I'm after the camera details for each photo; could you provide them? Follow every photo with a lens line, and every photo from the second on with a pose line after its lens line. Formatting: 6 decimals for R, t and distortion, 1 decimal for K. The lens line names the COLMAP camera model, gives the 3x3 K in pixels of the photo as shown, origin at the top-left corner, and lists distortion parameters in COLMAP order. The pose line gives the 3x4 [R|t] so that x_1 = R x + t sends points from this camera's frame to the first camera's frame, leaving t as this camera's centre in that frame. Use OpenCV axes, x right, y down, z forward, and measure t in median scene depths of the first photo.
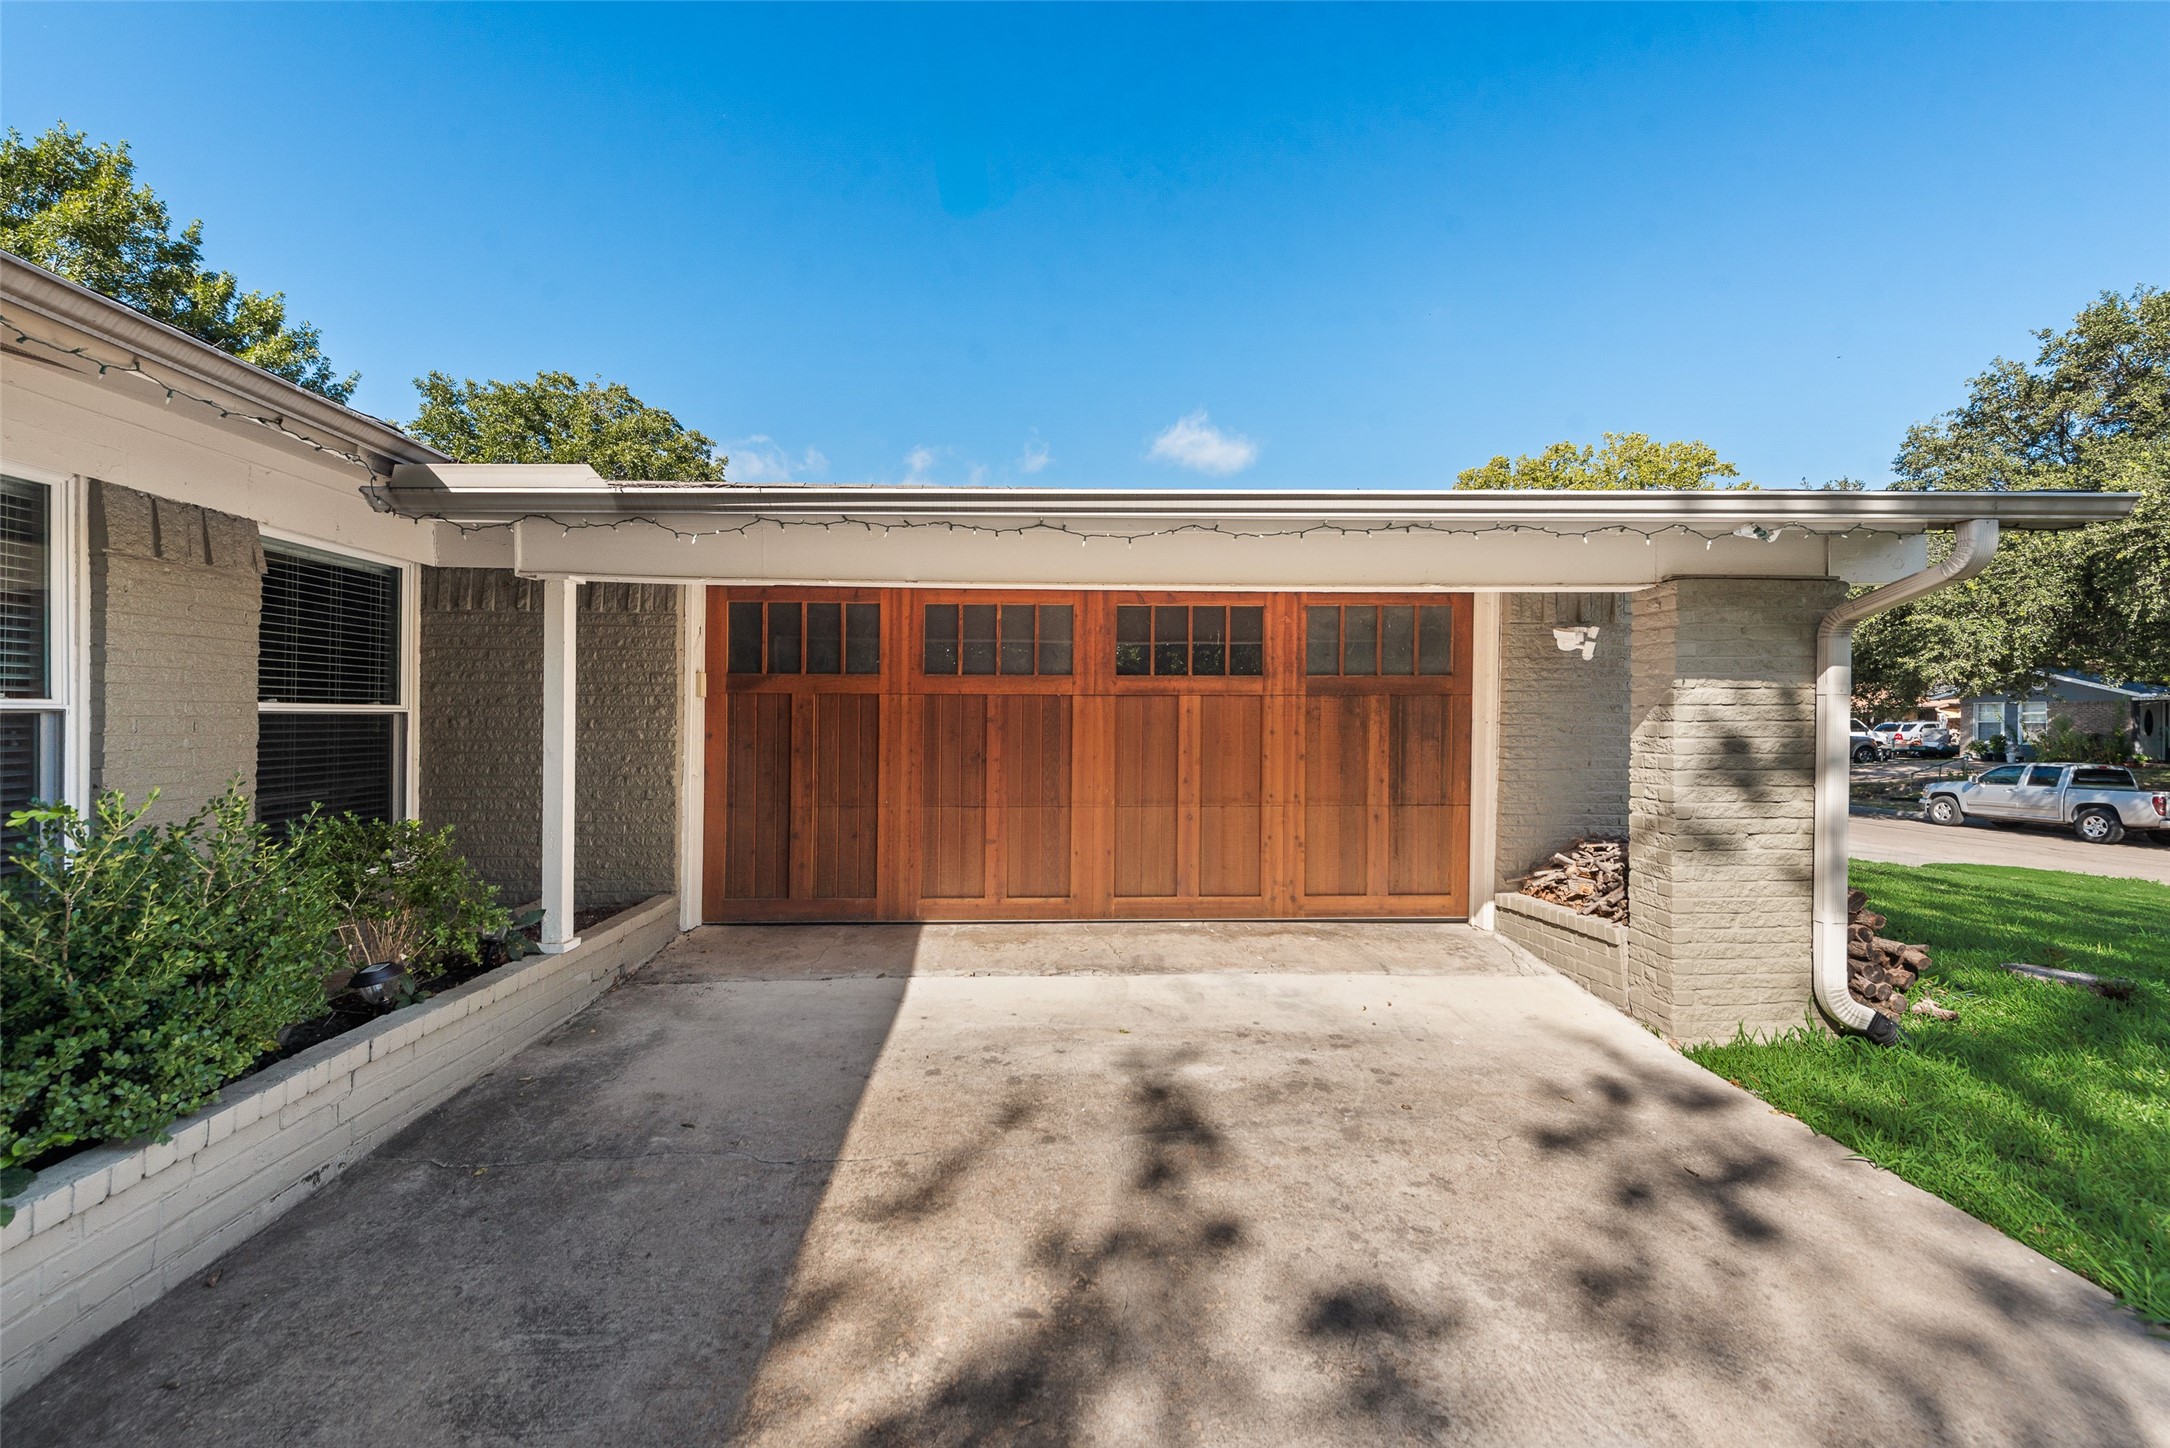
lens RADIAL K [[861.3, 0, 1078.3], [0, 861.3, 721.7], [0, 0, 1]] dist [0.000178, 0.000093]
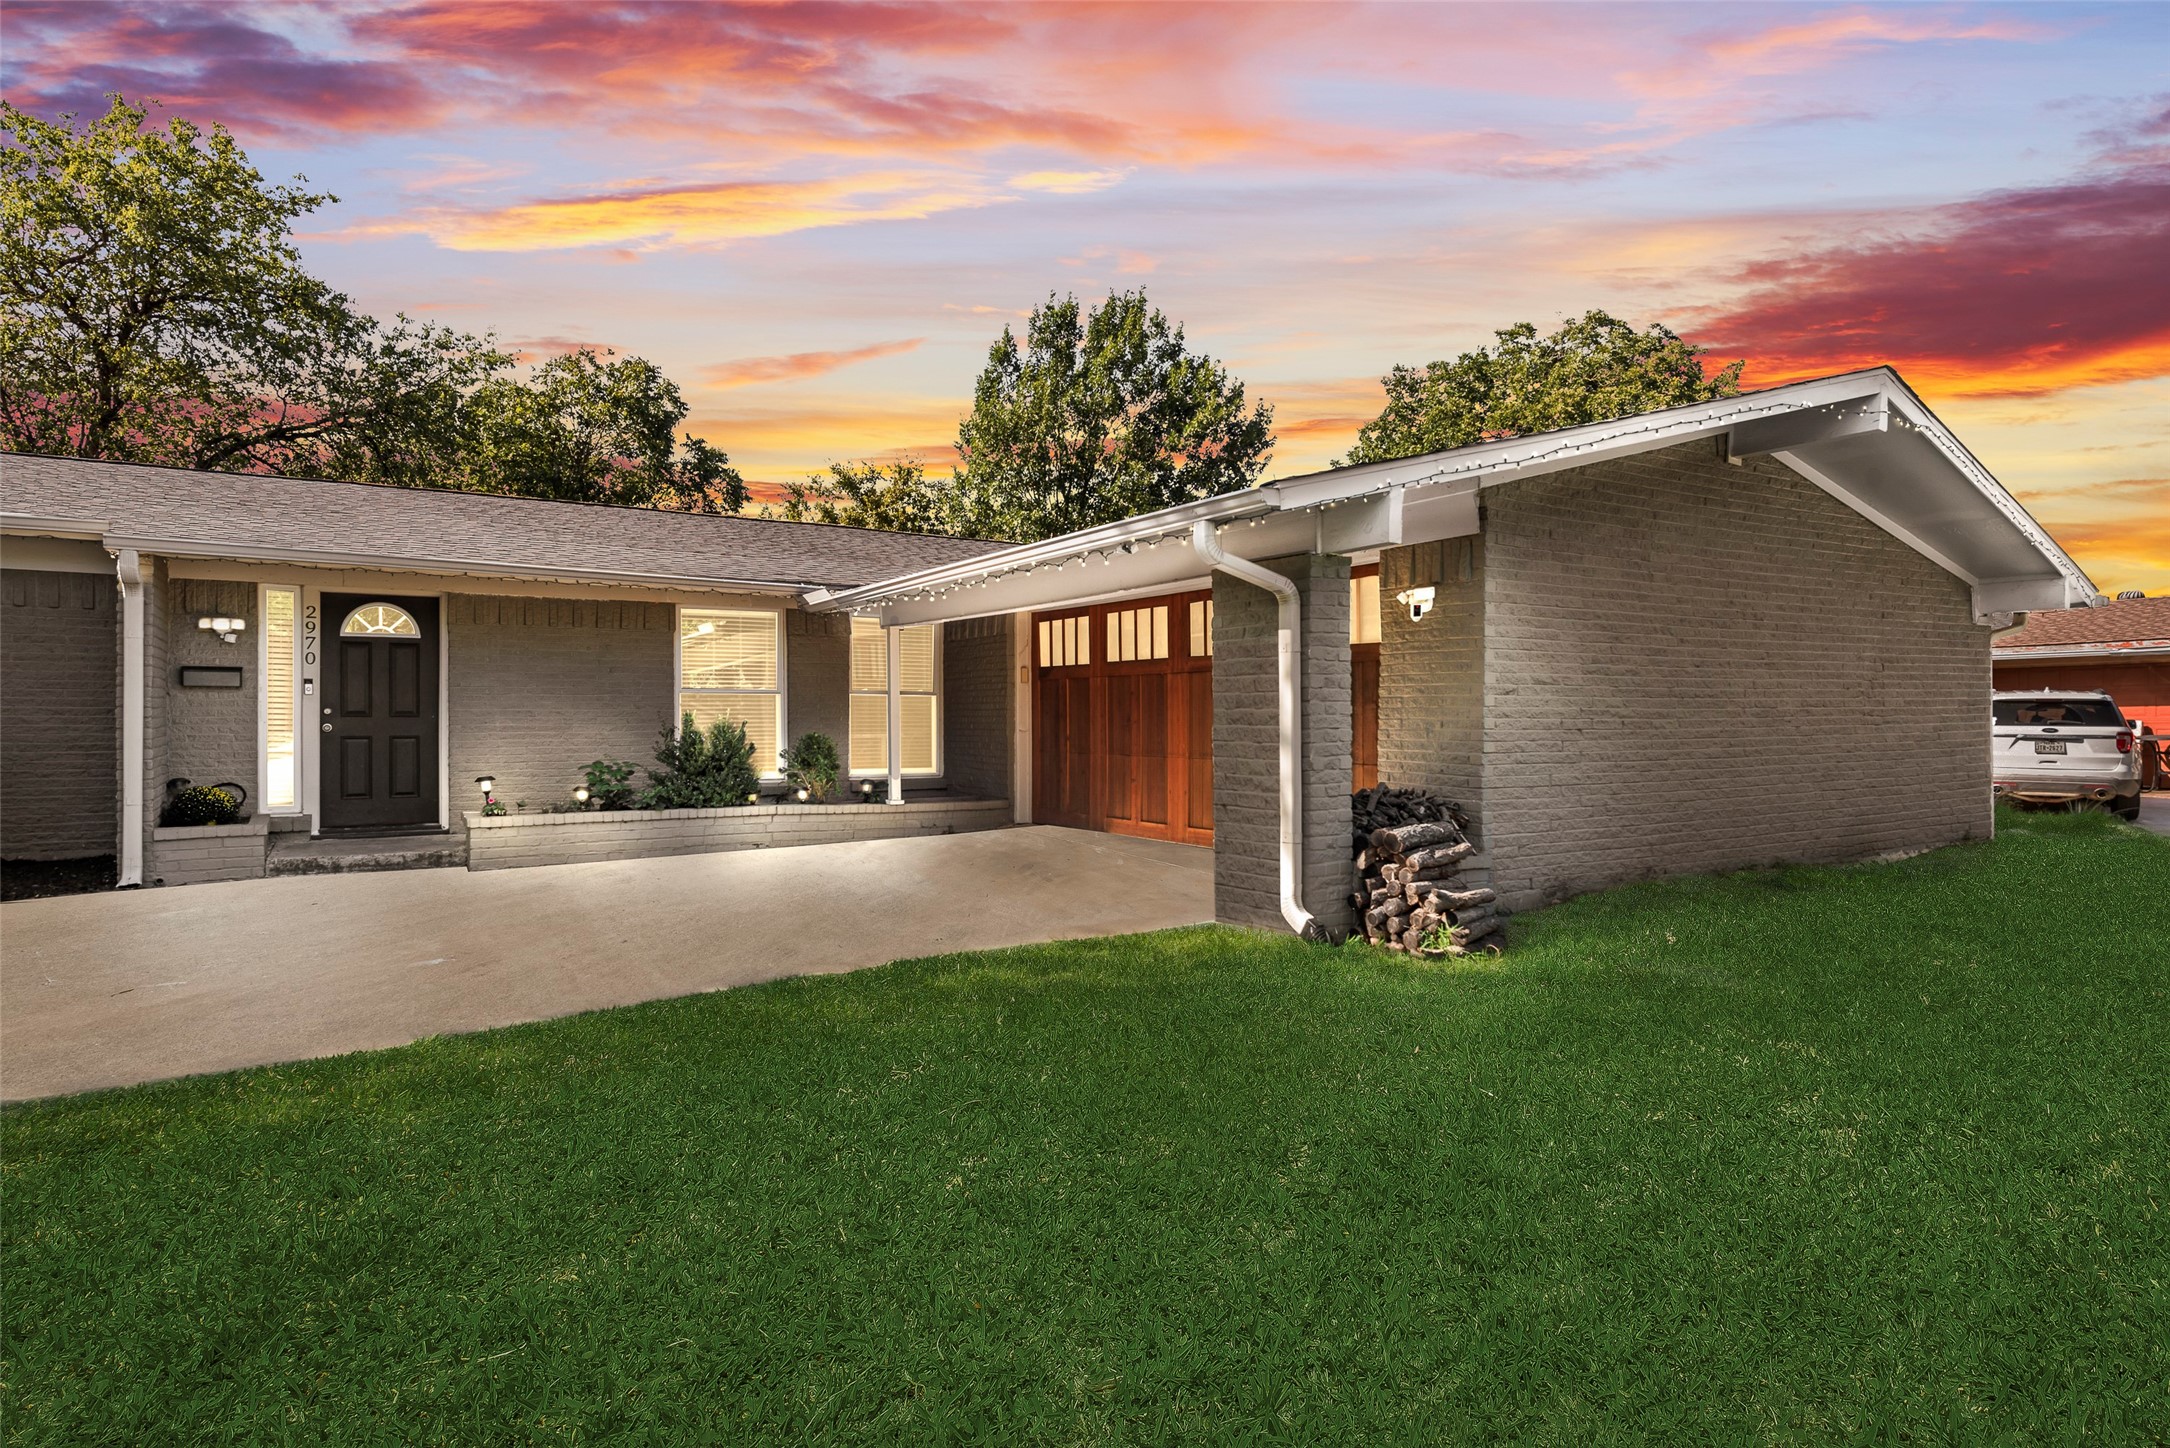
lens RADIAL K [[1216.2, 0, 1091.0], [0, 1216.2, 726.4], [0, 0, 1]] dist [0.004975, -0.000488]
pose [[0.495631, 0.000866, -0.868533, 1.559326], [0.001374, 0.999997, 0.001781, 0.048363], [0.868532, -0.002076, 0.495629, -0.031230]]
